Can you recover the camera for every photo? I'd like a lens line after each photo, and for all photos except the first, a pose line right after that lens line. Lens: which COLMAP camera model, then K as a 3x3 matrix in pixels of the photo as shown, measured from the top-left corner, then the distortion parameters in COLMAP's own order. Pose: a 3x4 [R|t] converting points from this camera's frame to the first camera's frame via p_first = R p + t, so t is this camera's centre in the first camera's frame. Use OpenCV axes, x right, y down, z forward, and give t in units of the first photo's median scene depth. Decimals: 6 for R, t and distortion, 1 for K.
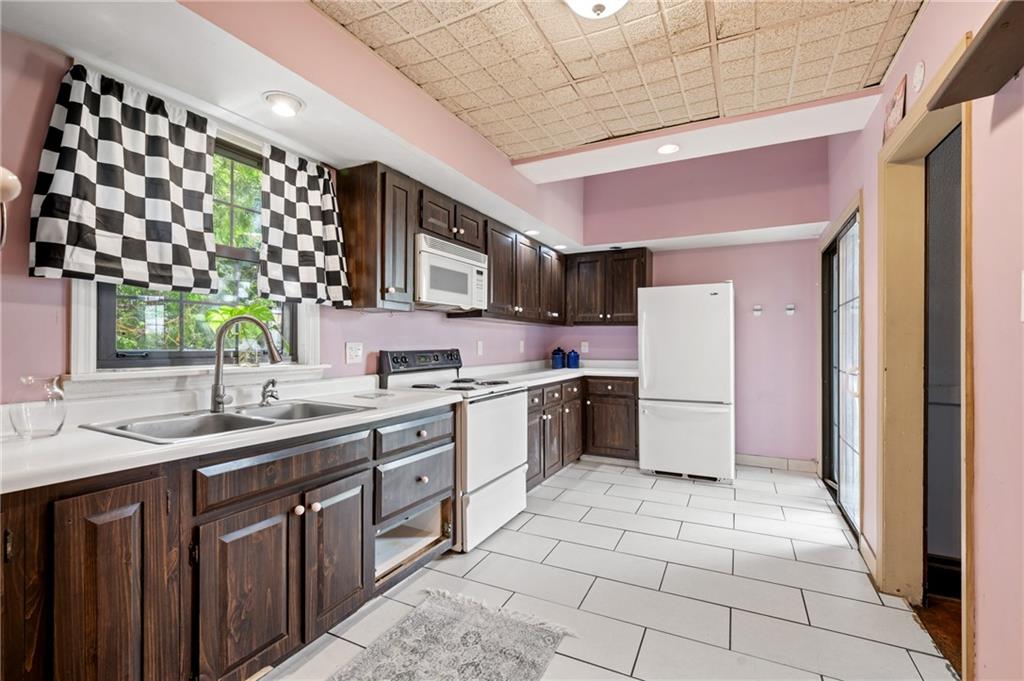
lens RADIAL K [[450.6, 0, 509.7], [0, 450.6, 342.1], [0, 0, 1]] dist [-0.000296, 0.000024]
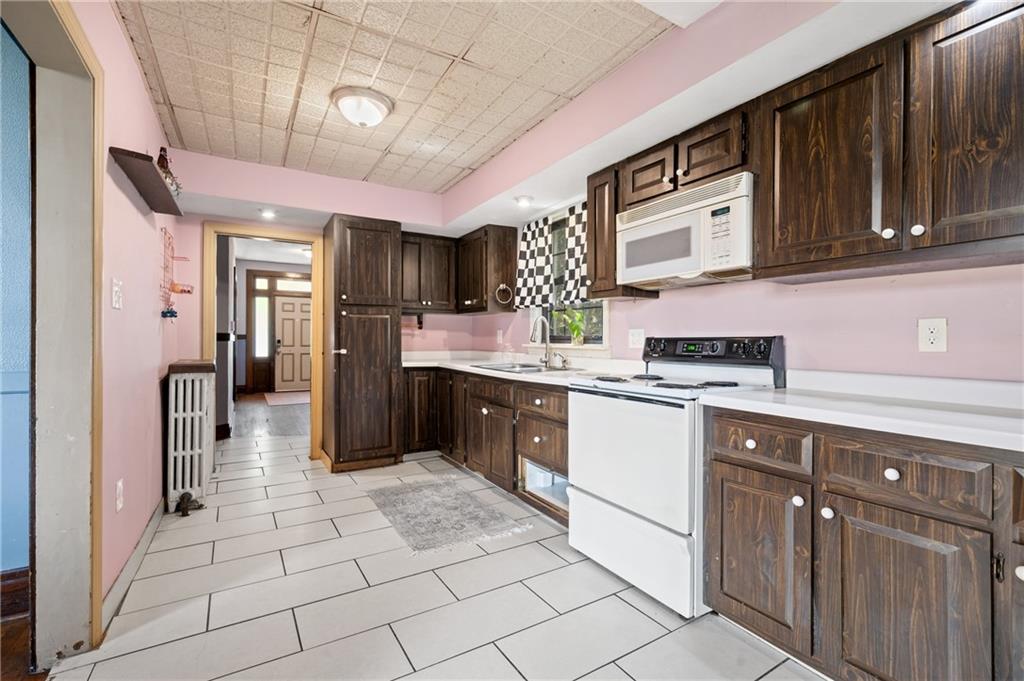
lens RADIAL K [[450.6, 0, 514.1], [0, 450.6, 338.8], [0, 0, 1]] dist [-0.000296, 0.000024]
pose [[-0.521605, -0.004188, -0.853177, 0.904024], [-0.000081, 0.999988, -0.004859, 0.035964], [0.853187, -0.002466, -0.521599, 1.603658]]
